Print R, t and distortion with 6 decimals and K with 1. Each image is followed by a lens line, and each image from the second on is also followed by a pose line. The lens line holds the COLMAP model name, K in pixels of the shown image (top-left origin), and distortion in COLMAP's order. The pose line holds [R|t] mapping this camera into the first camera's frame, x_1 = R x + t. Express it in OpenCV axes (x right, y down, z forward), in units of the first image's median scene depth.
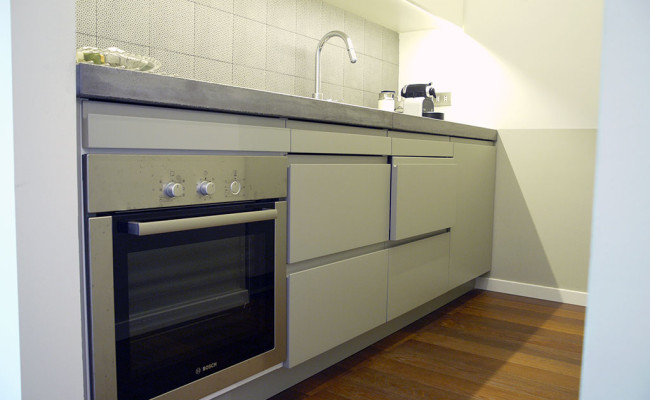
lens RADIAL K [[528.6, 0, 322.4], [0, 528.6, 195.8], [0, 0, 1]] dist [-0.078581, 0.063808]
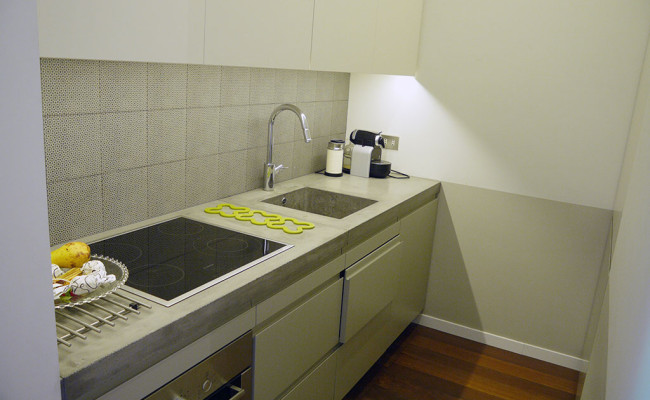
lens RADIAL K [[530.7, 0, 322.2], [0, 530.7, 198.4], [0, 0, 1]] dist [-0.084298, 0.000518]
pose [[0.990652, 0.017882, 0.135235, -0.040076], [-0.040787, 0.984848, 0.168556, -0.270431], [-0.130172, -0.172497, 0.976371, 0.007622]]
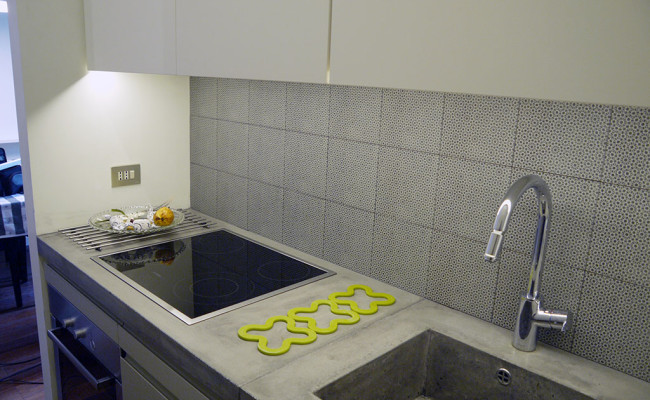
lens RADIAL K [[530.7, 0, 326.2], [0, 530.7, 199.0], [0, 0, 1]] dist [-0.084298, 0.000518]
pose [[-0.146137, 0.210782, -0.966548, 0.404757], [-0.117612, 0.966406, 0.228534, -0.325485], [0.982248, 0.147075, -0.116437, 0.774300]]
